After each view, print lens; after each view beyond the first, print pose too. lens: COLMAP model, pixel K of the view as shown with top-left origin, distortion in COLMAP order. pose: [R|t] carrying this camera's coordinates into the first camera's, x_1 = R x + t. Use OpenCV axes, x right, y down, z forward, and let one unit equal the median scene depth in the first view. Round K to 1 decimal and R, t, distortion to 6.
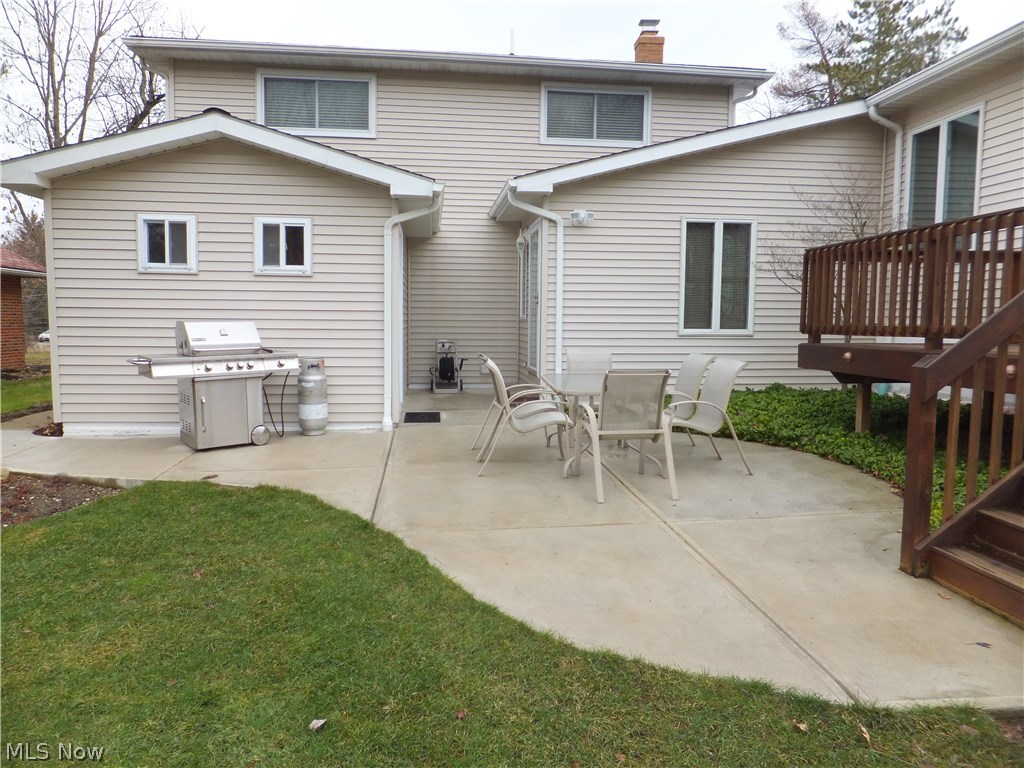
lens RADIAL K [[685.7, 0, 520.6], [0, 685.7, 382.7], [0, 0, 1]] dist [-0.016704, 0.011914]
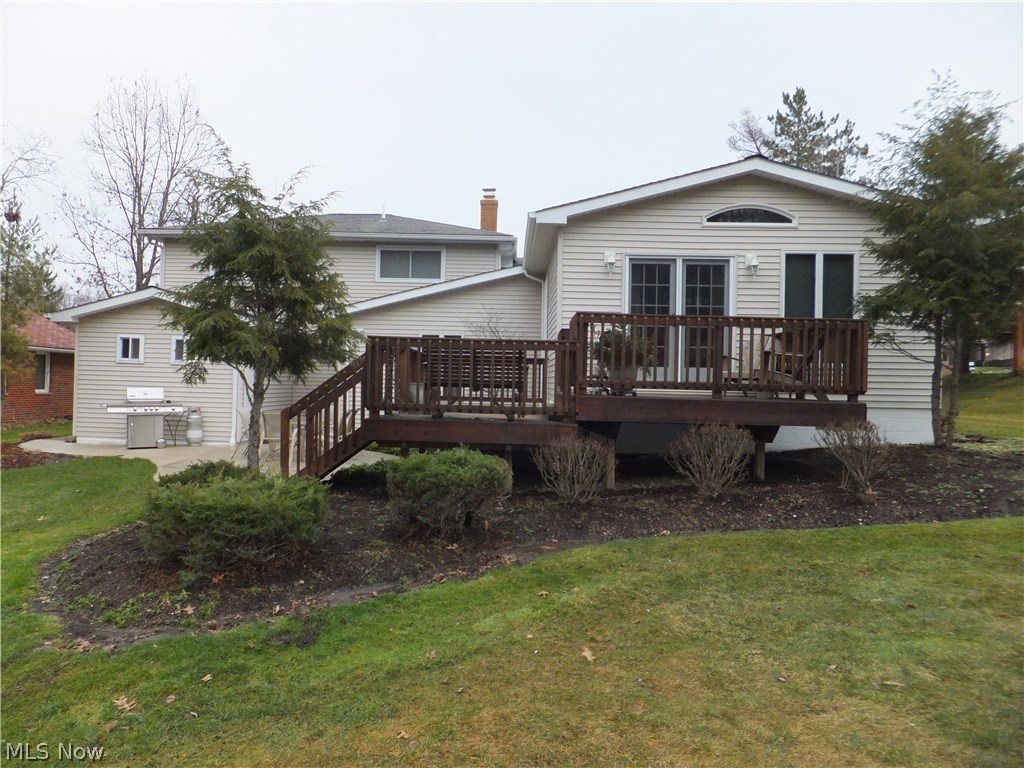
lens RADIAL K [[685.7, 0, 501.8], [0, 685.7, 379.4], [0, 0, 1]] dist [-0.016704, 0.011914]
pose [[0.990549, 0.018619, -0.135891, 0.820797], [-0.031853, 0.994884, -0.095869, 0.044958], [0.133411, 0.099292, 0.986074, -0.814791]]
